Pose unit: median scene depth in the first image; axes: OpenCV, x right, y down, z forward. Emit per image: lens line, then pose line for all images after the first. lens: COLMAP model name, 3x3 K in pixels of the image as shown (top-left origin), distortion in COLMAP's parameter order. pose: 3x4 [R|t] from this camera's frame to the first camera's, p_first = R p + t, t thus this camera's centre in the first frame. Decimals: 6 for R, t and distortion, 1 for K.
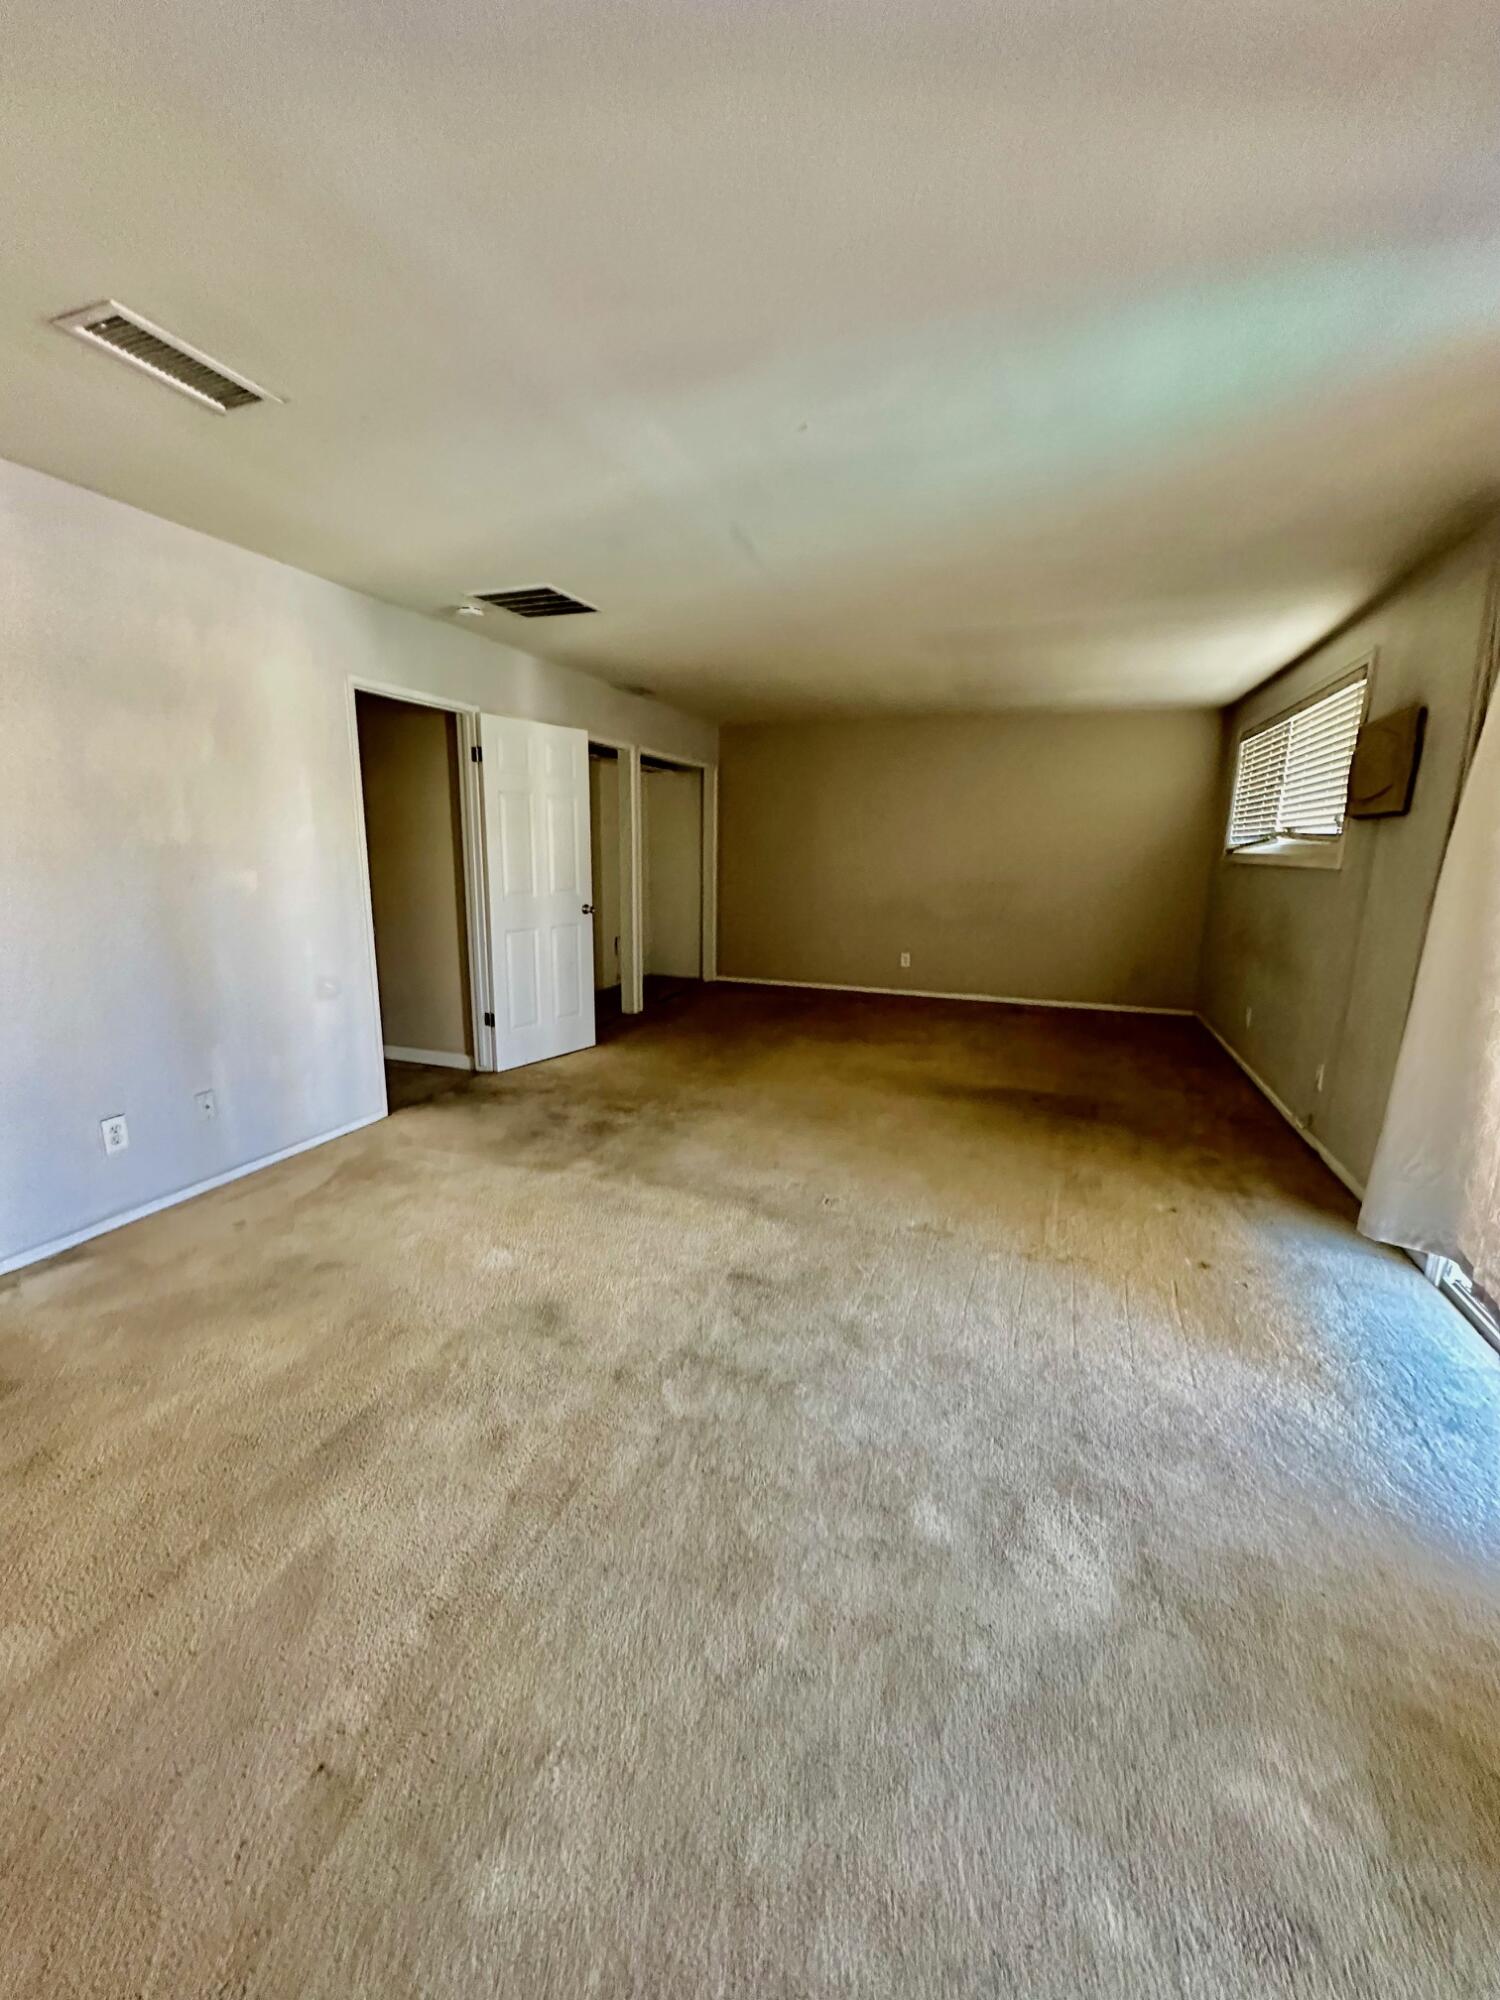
lens RADIAL K [[797.4, 0, 750.0], [0, 797.4, 1000.0], [0, 0, 1]] dist [-0.003098, 0.000855]
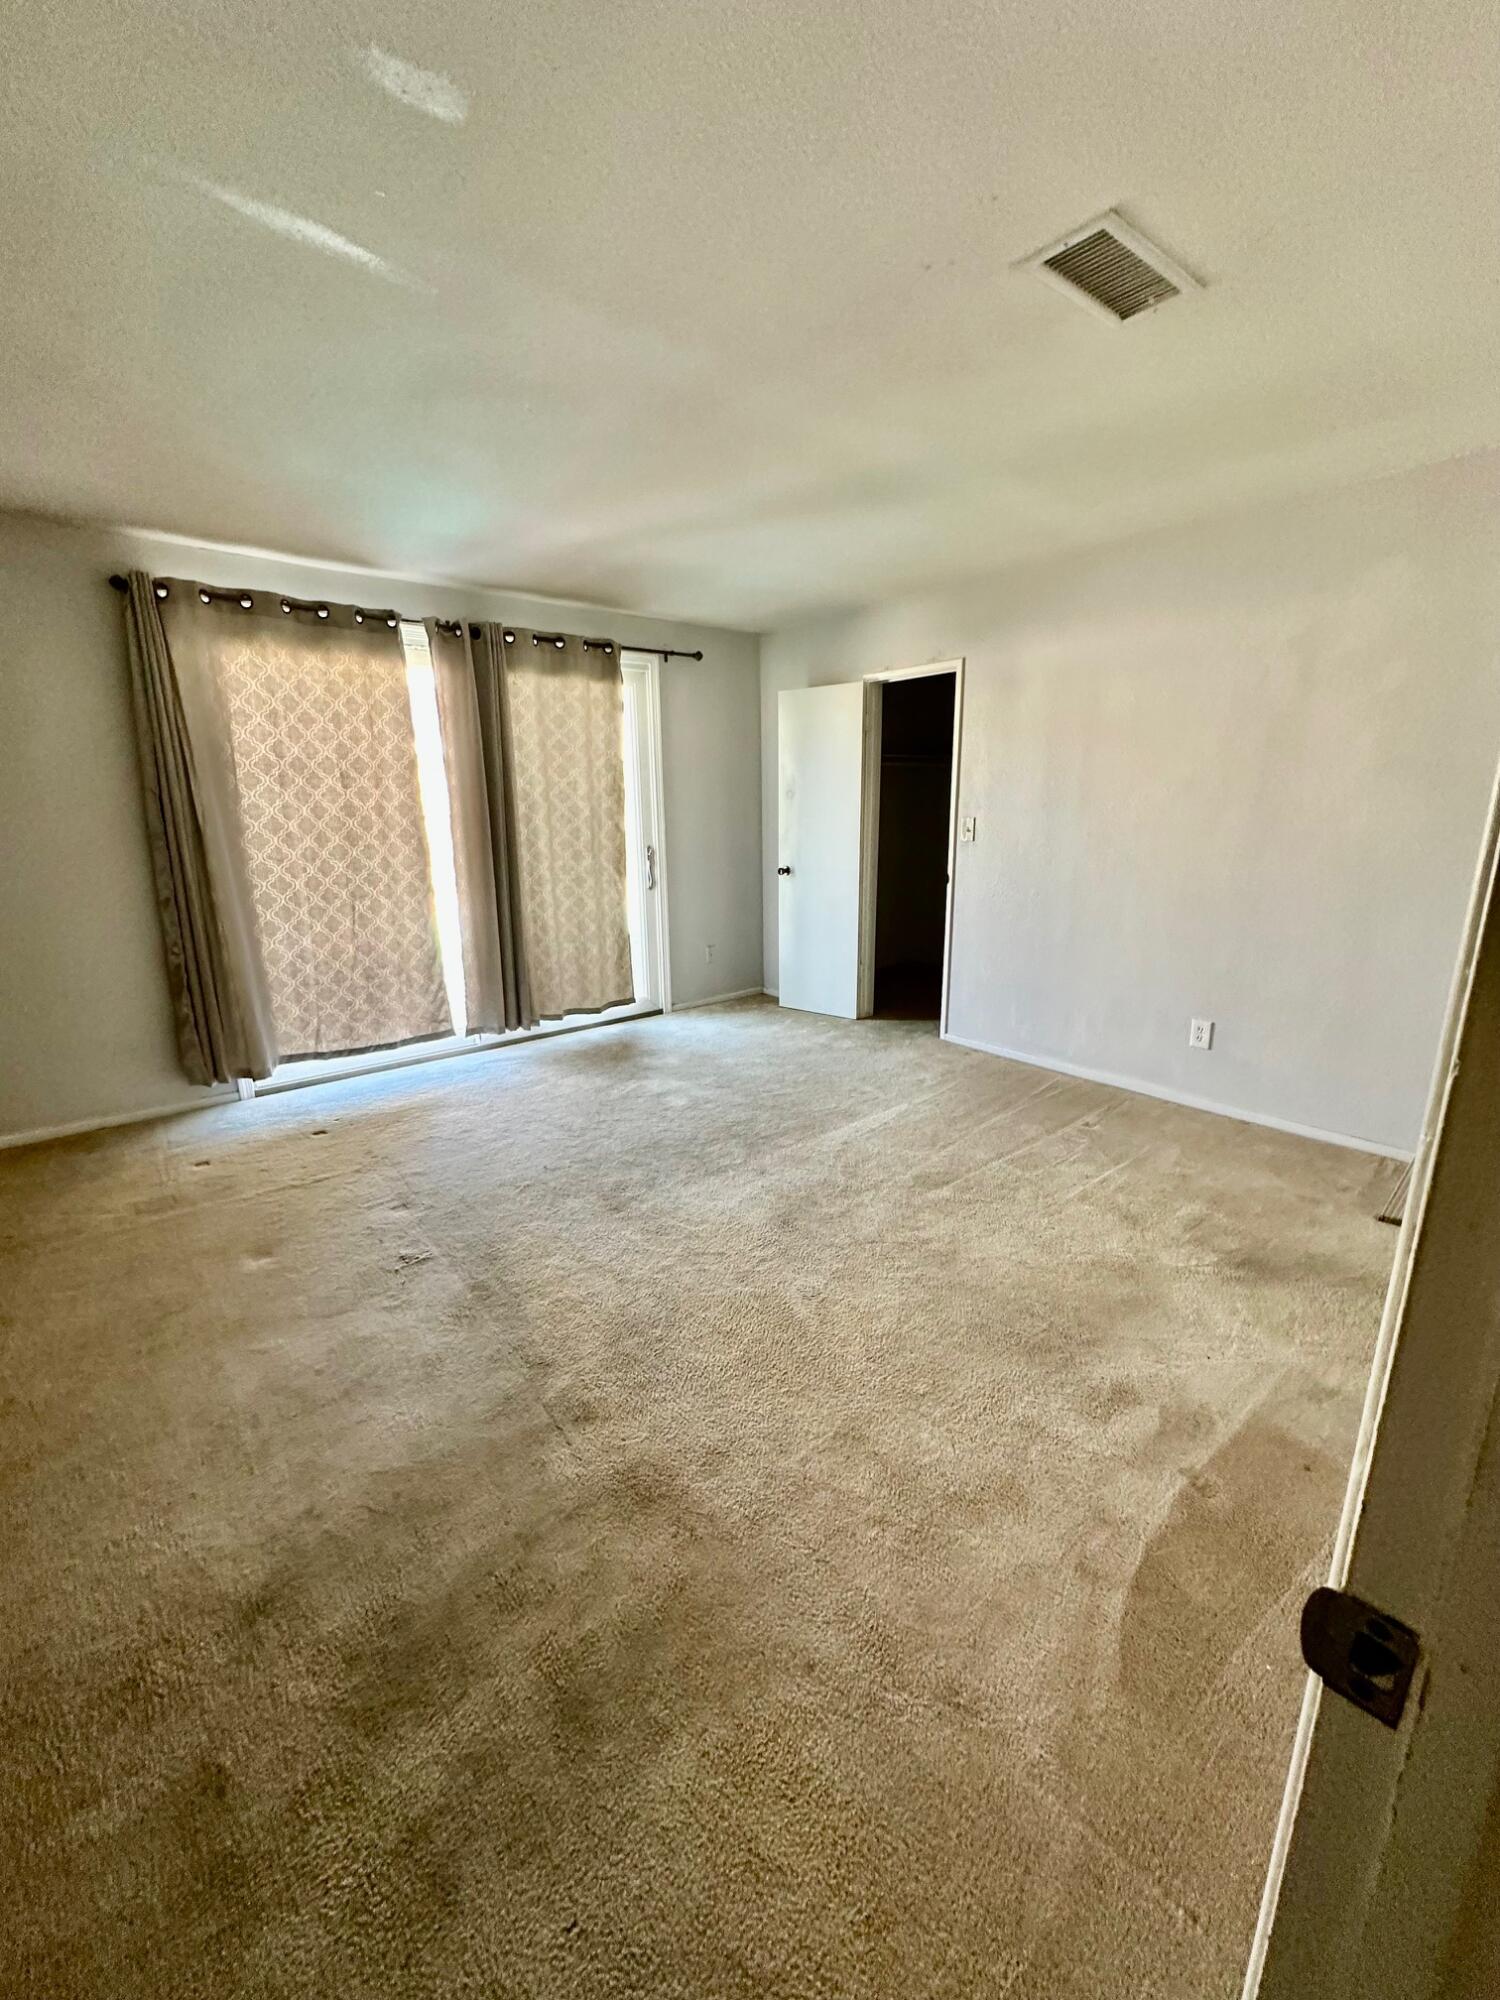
lens RADIAL K [[797.4, 0, 750.0], [0, 797.4, 1000.0], [0, 0, 1]] dist [-0.003098, 0.000855]
pose [[-0.851629, -0.131873, 0.507284, -0.529250], [0.108755, 0.902311, 0.417142, -0.260214], [-0.512737, 0.410420, -0.754093, 1.262637]]
